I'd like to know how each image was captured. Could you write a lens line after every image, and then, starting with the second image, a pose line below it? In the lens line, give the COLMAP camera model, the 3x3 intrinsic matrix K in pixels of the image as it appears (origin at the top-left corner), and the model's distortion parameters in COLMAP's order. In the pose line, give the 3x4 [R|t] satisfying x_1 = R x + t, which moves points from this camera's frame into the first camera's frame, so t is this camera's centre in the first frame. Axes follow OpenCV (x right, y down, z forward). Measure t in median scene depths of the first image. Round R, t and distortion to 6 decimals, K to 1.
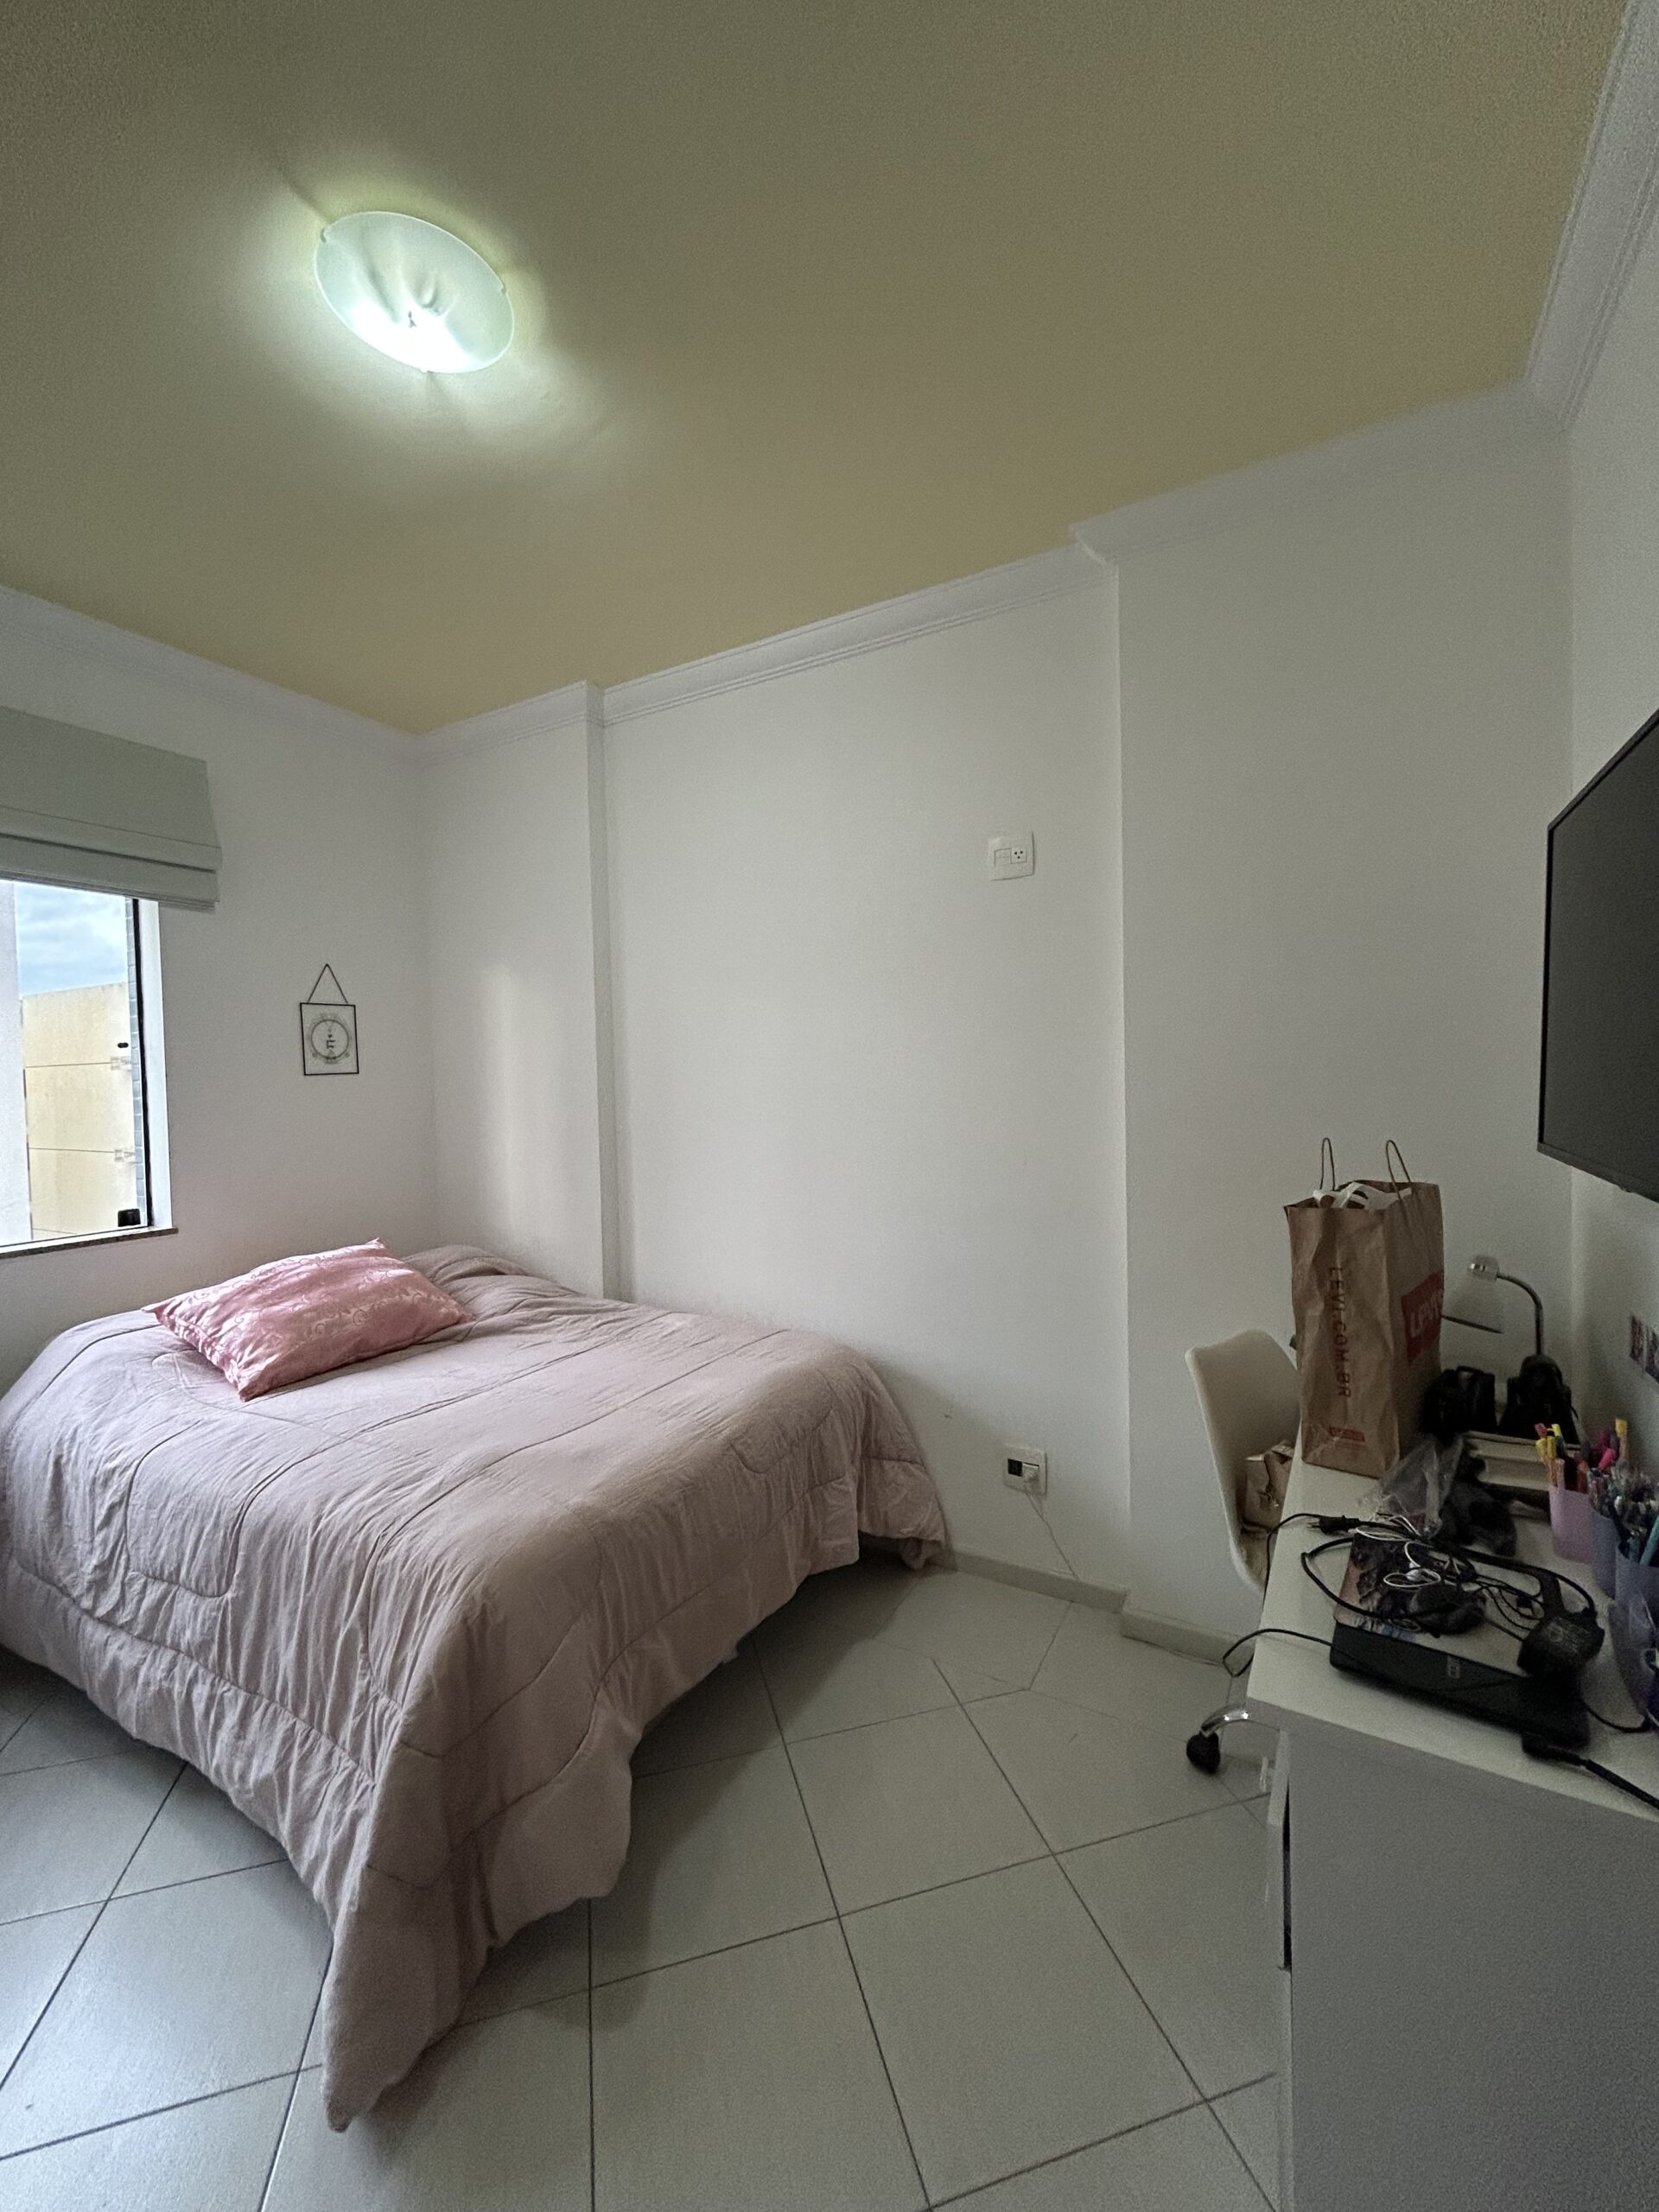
lens RADIAL K [[897.3, 0, 819.6], [0, 897.3, 1100.4], [0, 0, 1]] dist [0.010740, -0.000558]
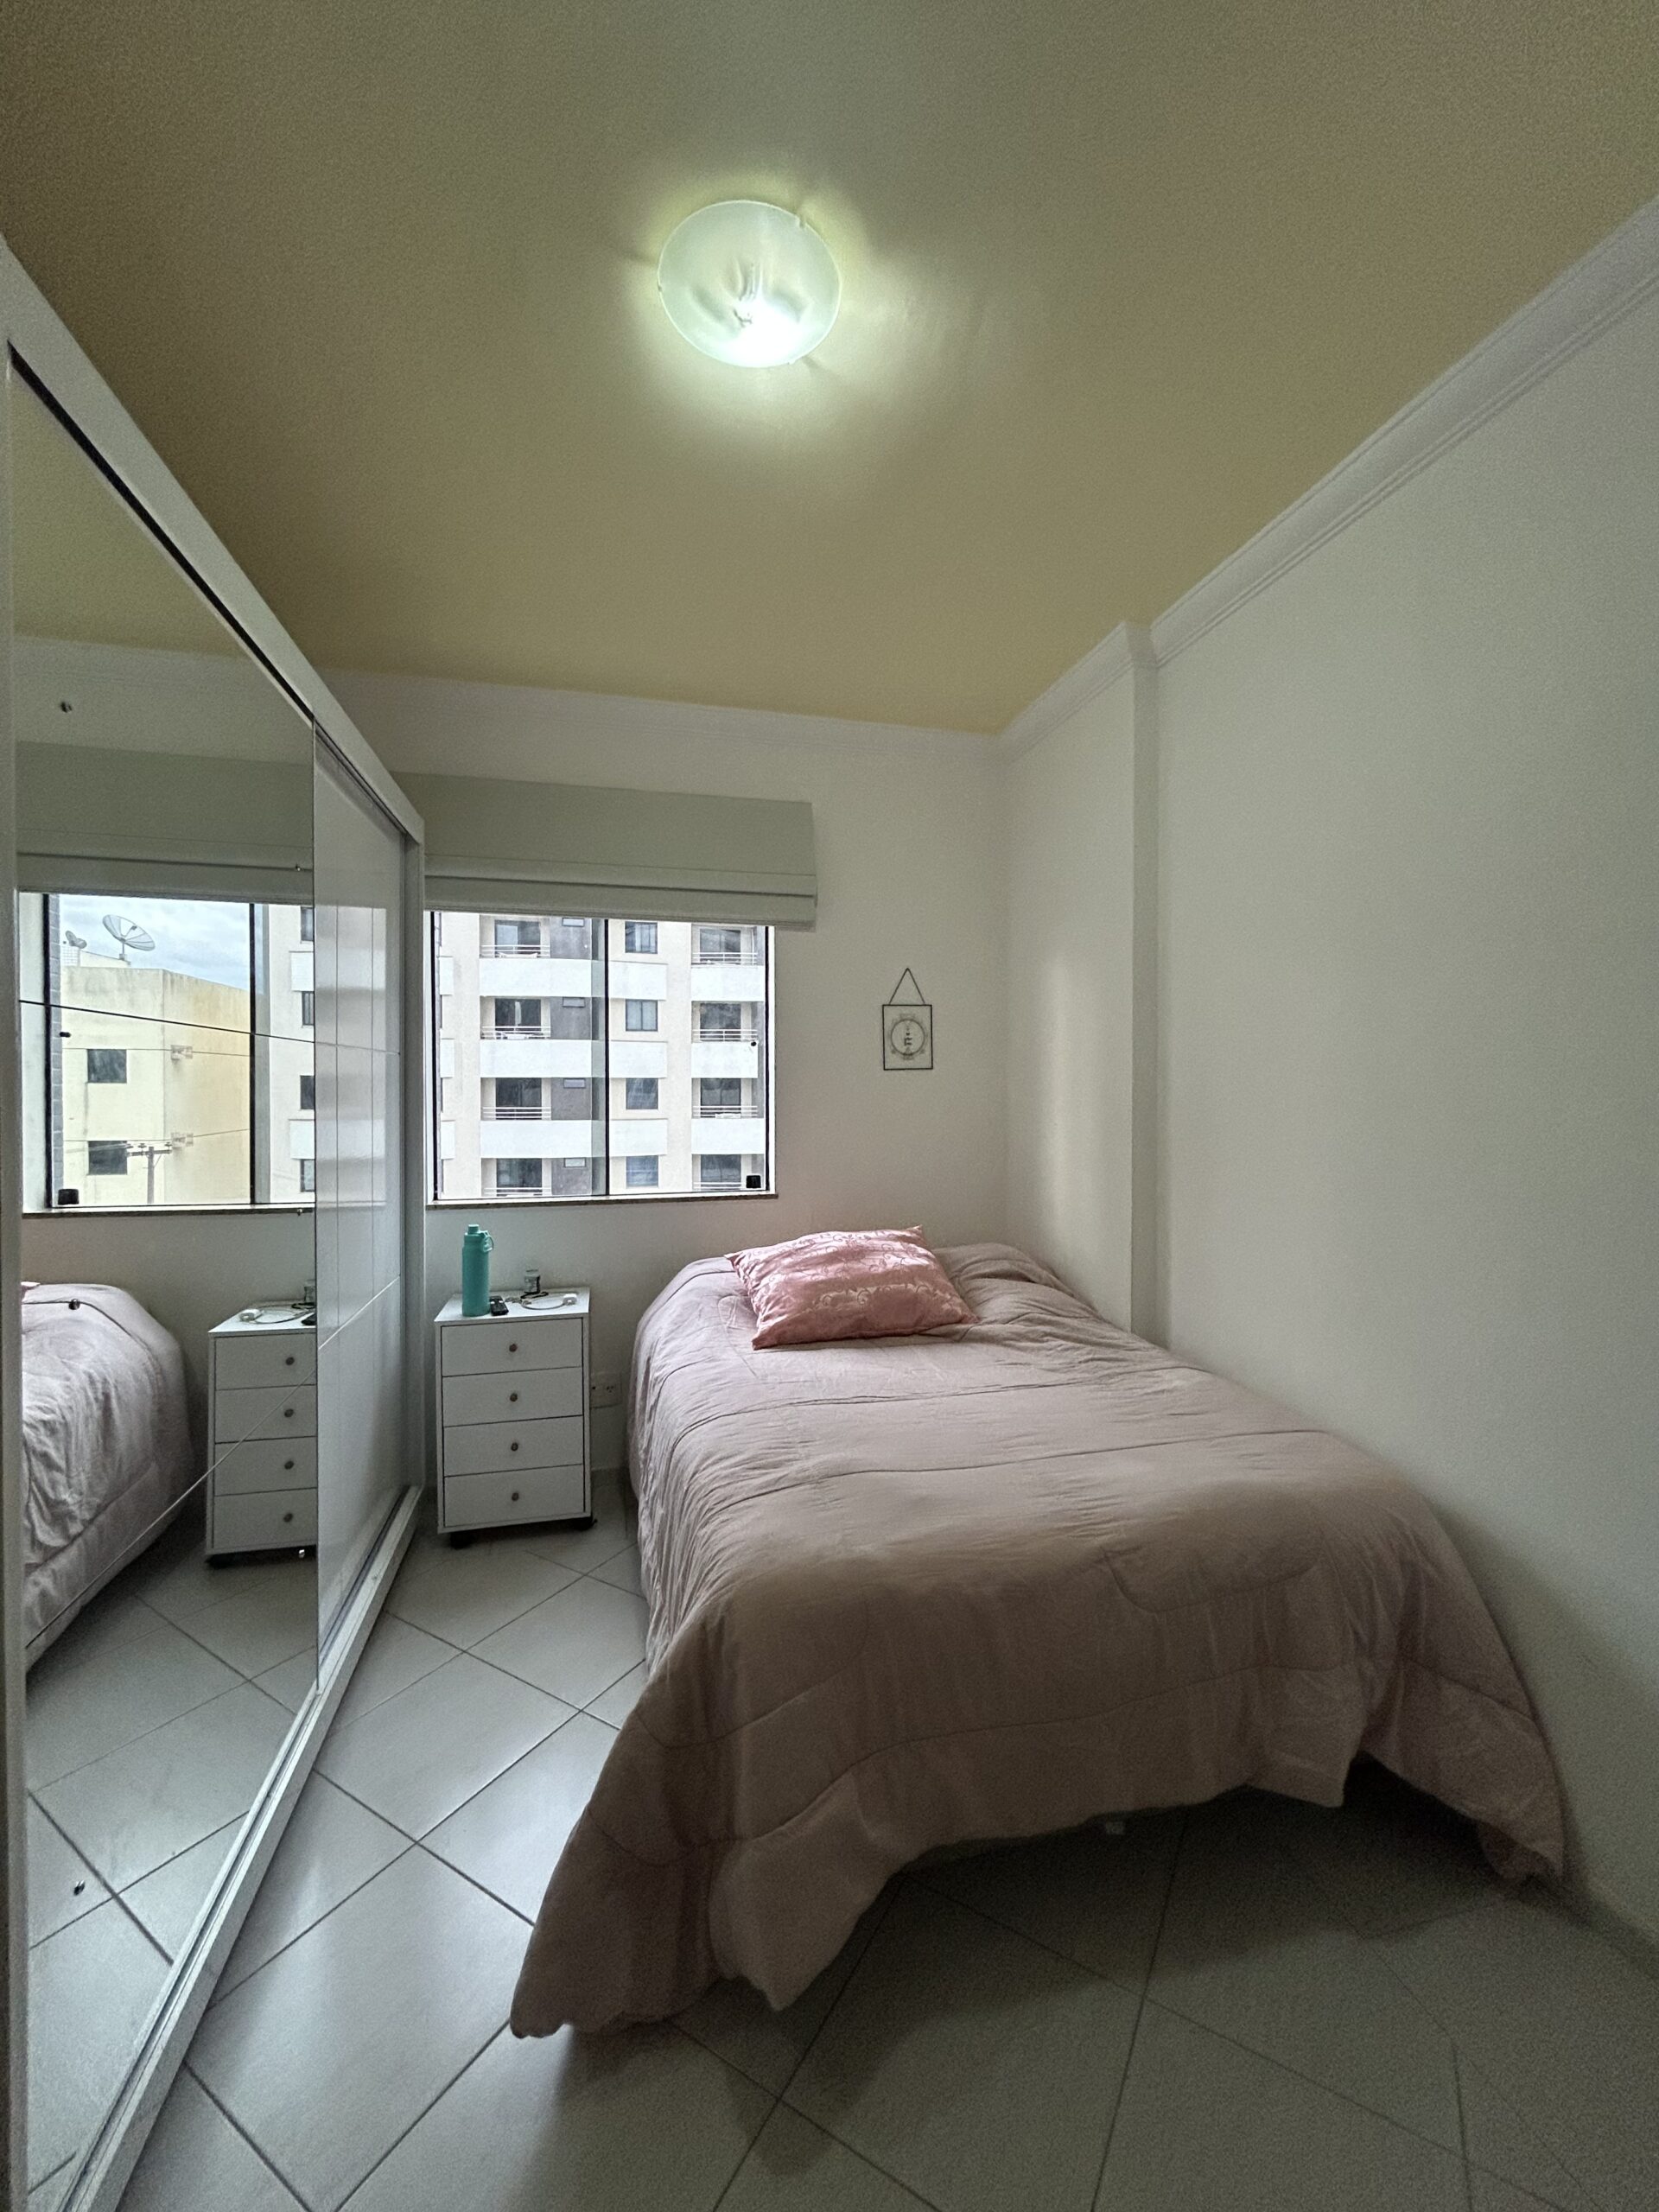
lens RADIAL K [[897.3, 0, 820.4], [0, 897.3, 1100.0], [0, 0, 1]] dist [0.010740, -0.000558]
pose [[0.695319, 0.036874, -0.717755, 0.213690], [-0.034375, 0.999246, 0.018034, -0.010271], [0.717879, 0.012133, 0.696063, 0.224507]]
